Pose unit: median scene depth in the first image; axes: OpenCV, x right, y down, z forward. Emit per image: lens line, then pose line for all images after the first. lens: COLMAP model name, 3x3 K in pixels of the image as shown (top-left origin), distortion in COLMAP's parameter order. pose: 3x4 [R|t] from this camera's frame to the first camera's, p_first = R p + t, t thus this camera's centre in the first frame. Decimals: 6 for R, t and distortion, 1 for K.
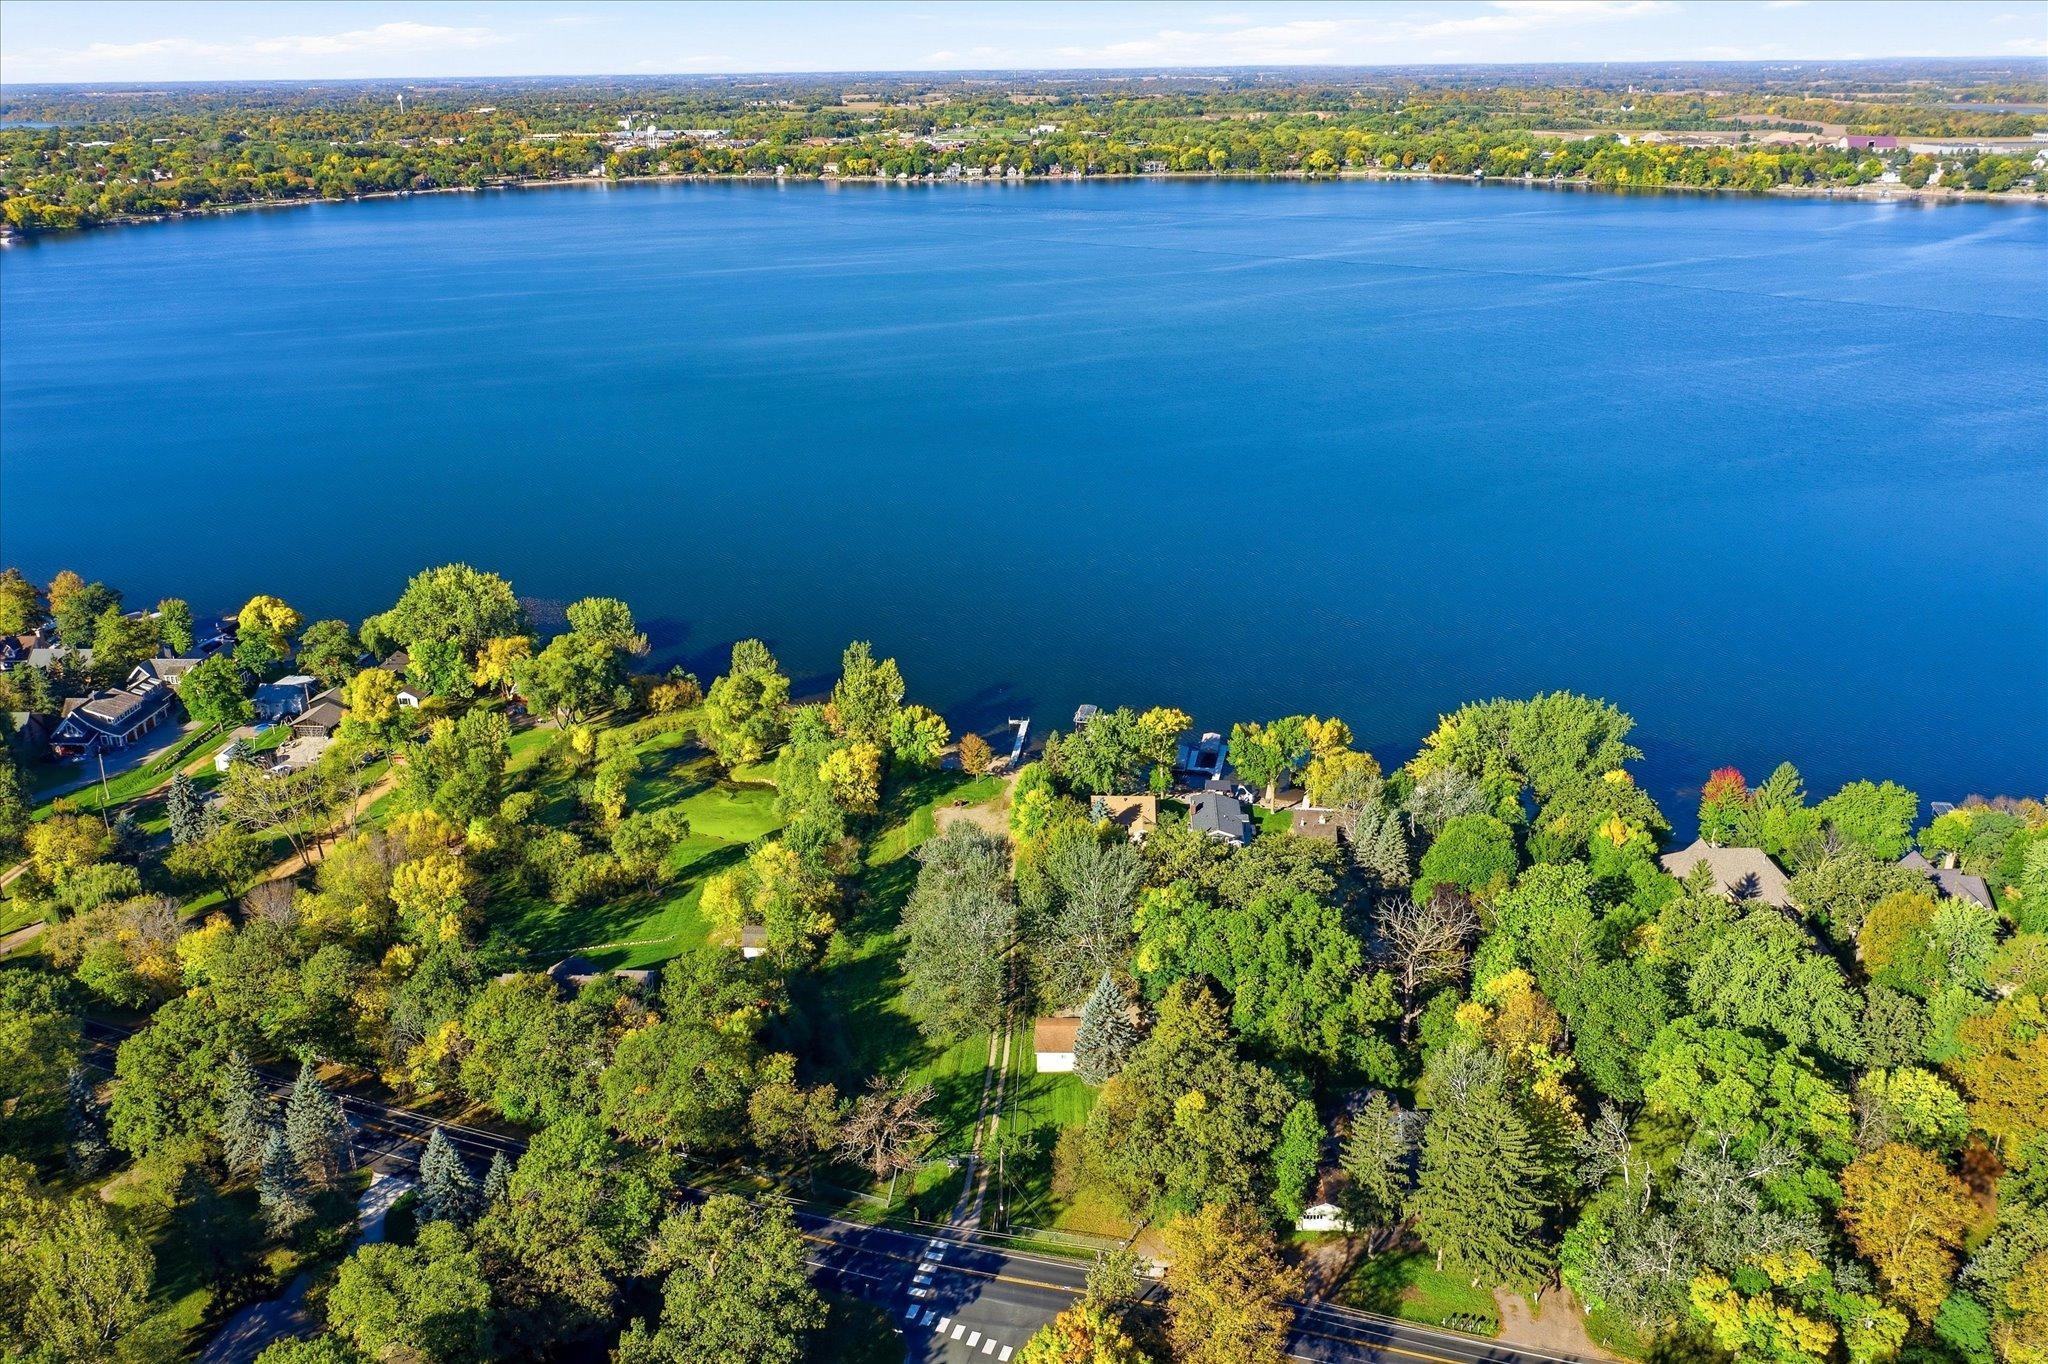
lens RADIAL K [[1618.8, 0, 1024.0], [0, 1618.8, 682.0], [0, 0, 1]] dist [0.001339, 0.003160]
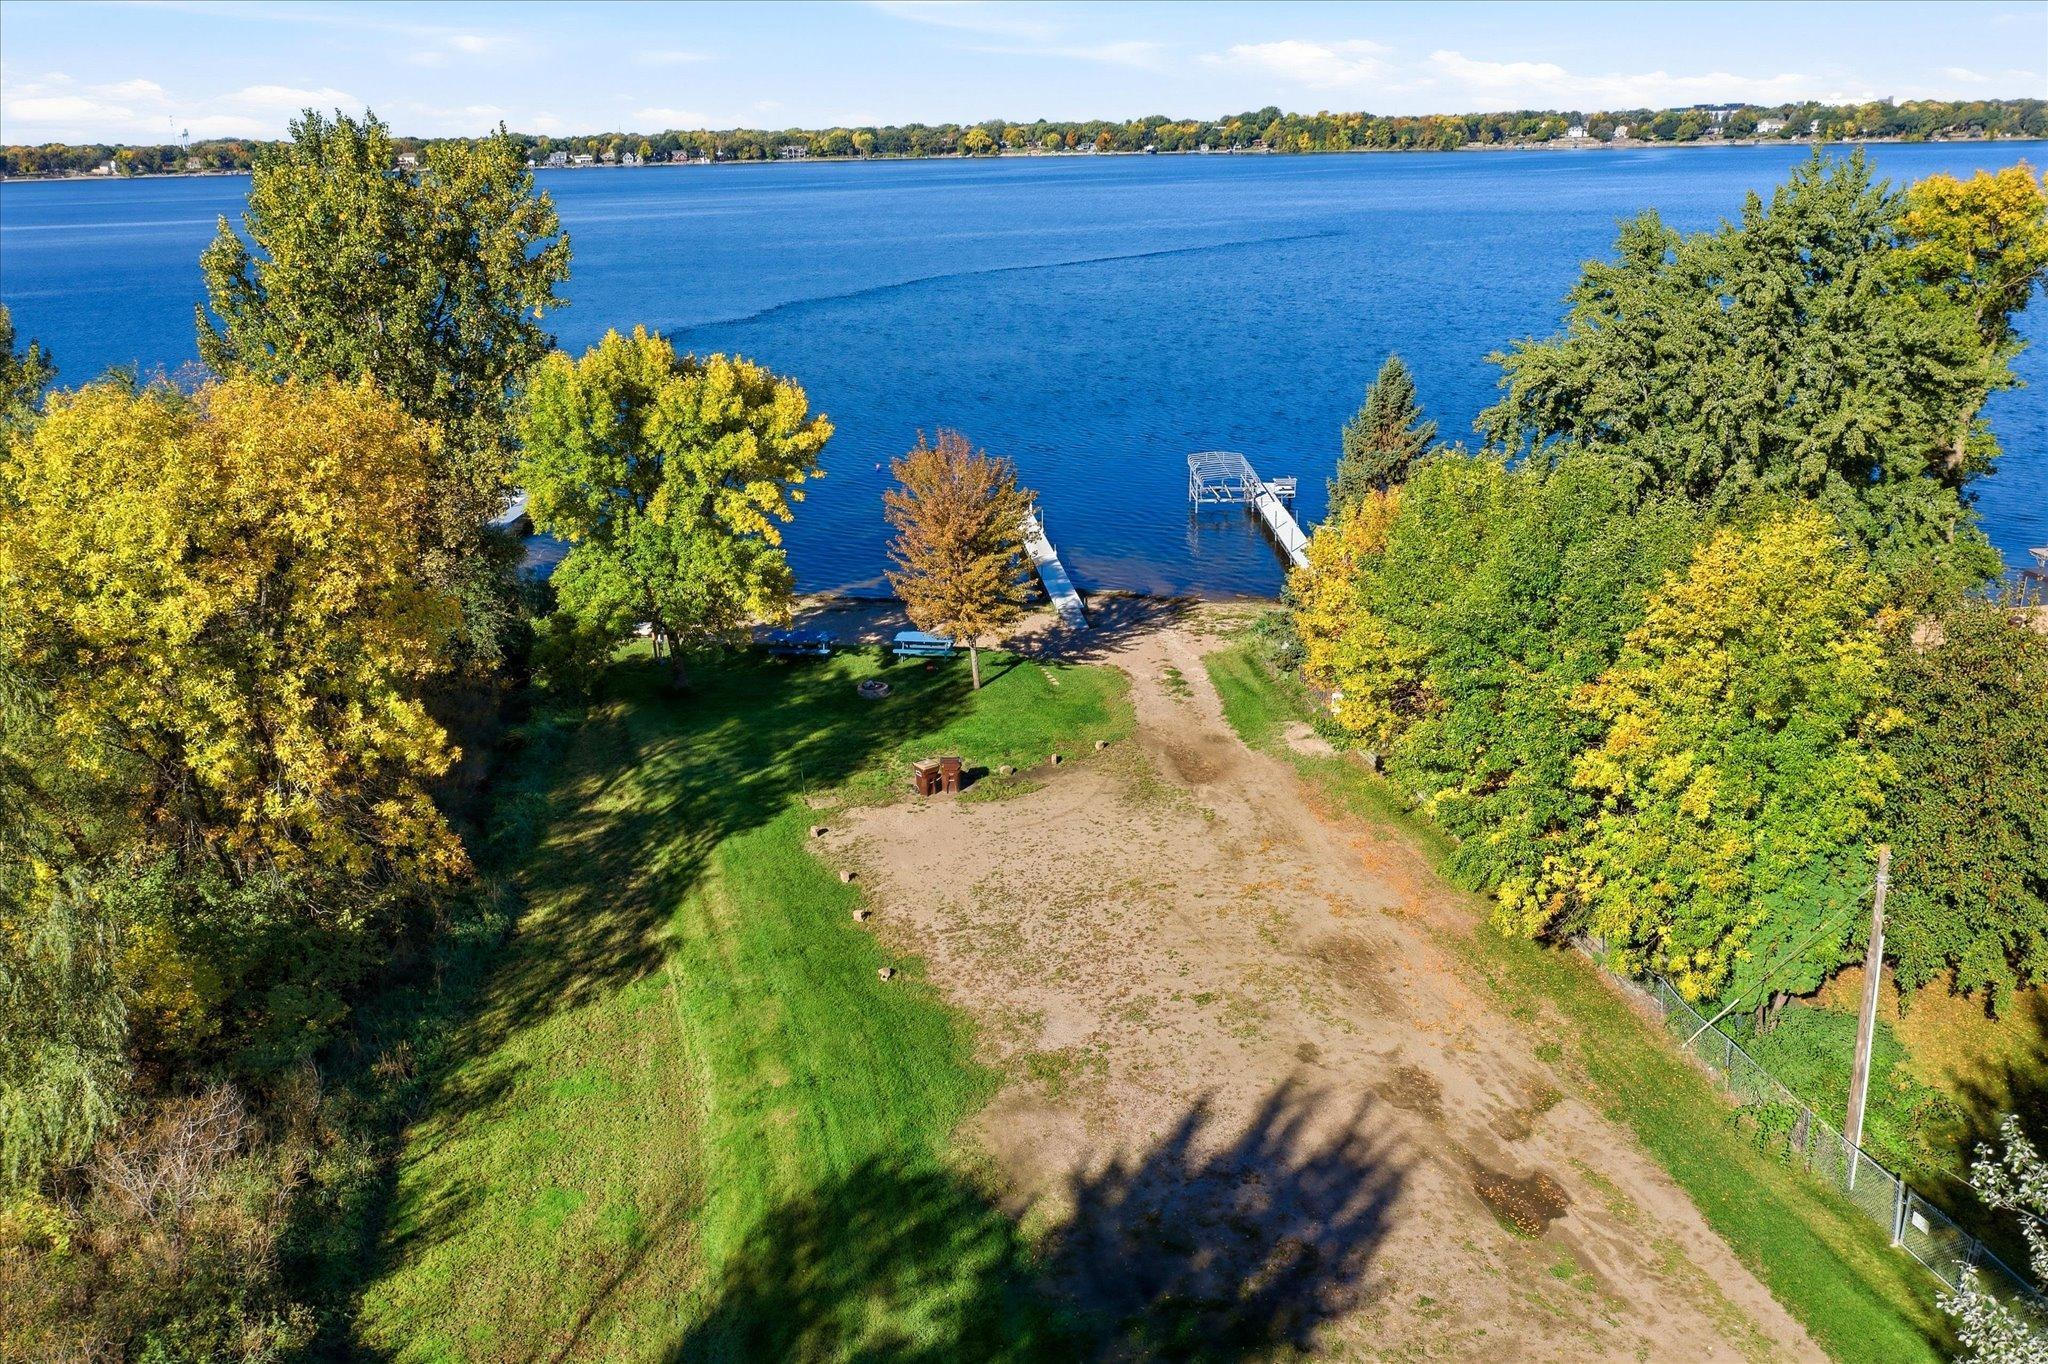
lens RADIAL K [[1618.8, 0, 1024.0], [0, 1618.8, 682.0], [0, 0, 1]] dist [0.001339, 0.003160]
pose [[0.973205, -0.079434, 0.215784, -0.011295], [0.088694, 0.995493, -0.033560, 0.011637], [-0.212146, 0.051800, 0.975864, 0.134070]]
